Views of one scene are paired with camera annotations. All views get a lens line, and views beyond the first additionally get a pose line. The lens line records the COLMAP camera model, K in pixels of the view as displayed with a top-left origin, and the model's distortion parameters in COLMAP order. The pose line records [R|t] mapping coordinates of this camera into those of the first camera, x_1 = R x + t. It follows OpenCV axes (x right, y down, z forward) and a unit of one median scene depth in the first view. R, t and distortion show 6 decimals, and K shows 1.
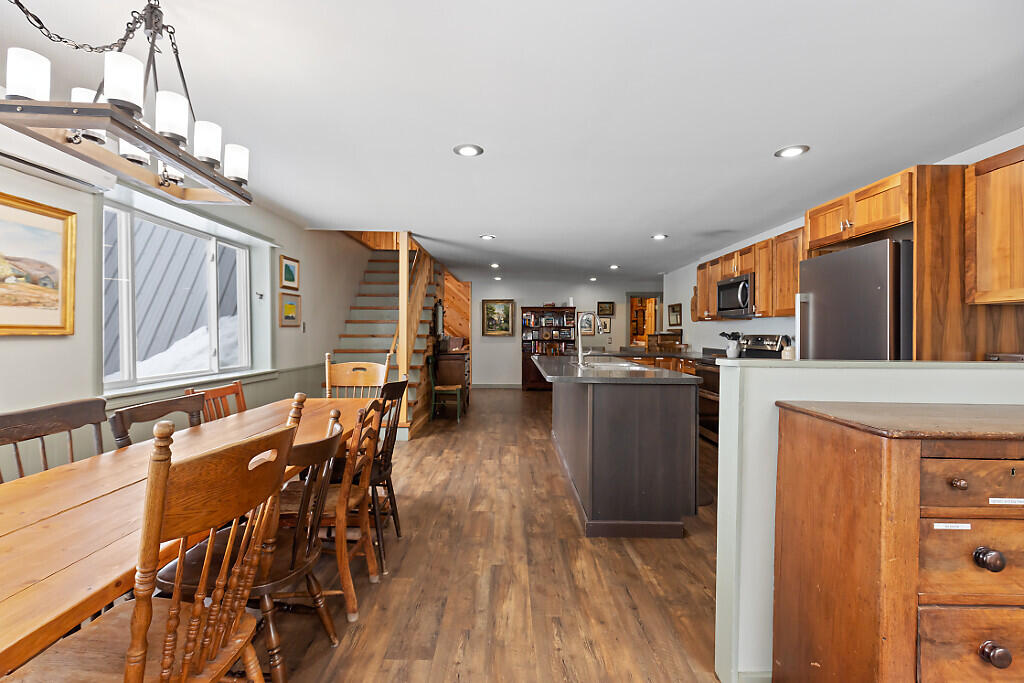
lens RADIAL K [[461.2, 0, 507.1], [0, 461.2, 338.9], [0, 0, 1]] dist [-0.002564, -0.001360]
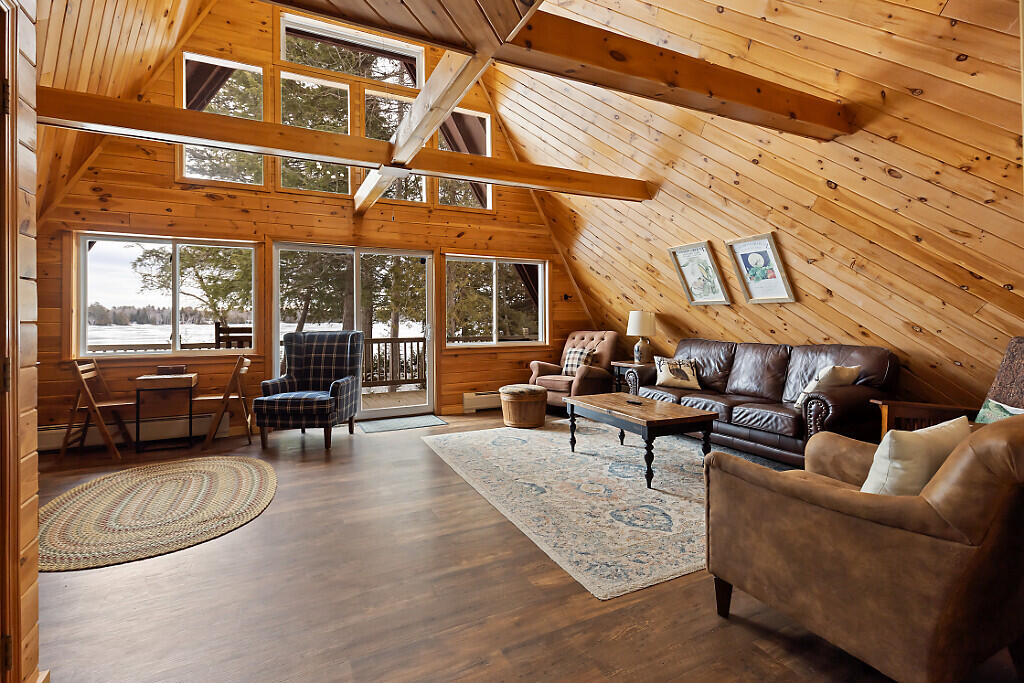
lens RADIAL K [[461.2, 0, 506.8], [0, 461.2, 315.7], [0, 0, 1]] dist [-0.002564, -0.001360]
pose [[0.432605, -0.014453, -0.901468, -0.082855], [-0.005953, 0.999804, -0.018886, -0.017861], [0.901564, 0.013537, 0.432434, 1.657465]]
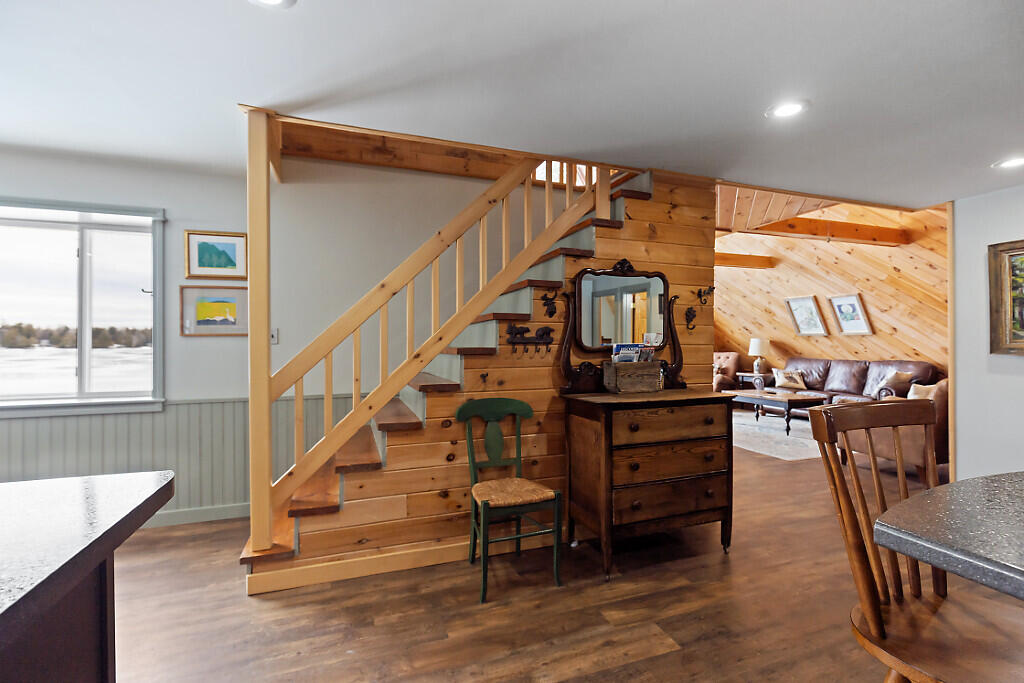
lens RADIAL K [[461.2, 0, 504.5], [0, 461.2, 343.6], [0, 0, 1]] dist [-0.002564, -0.001360]
pose [[0.344180, -0.004174, -0.938894, 0.265264], [-0.010221, 0.999914, -0.008192, -0.012772], [0.938848, 0.012416, 0.344108, 1.050307]]
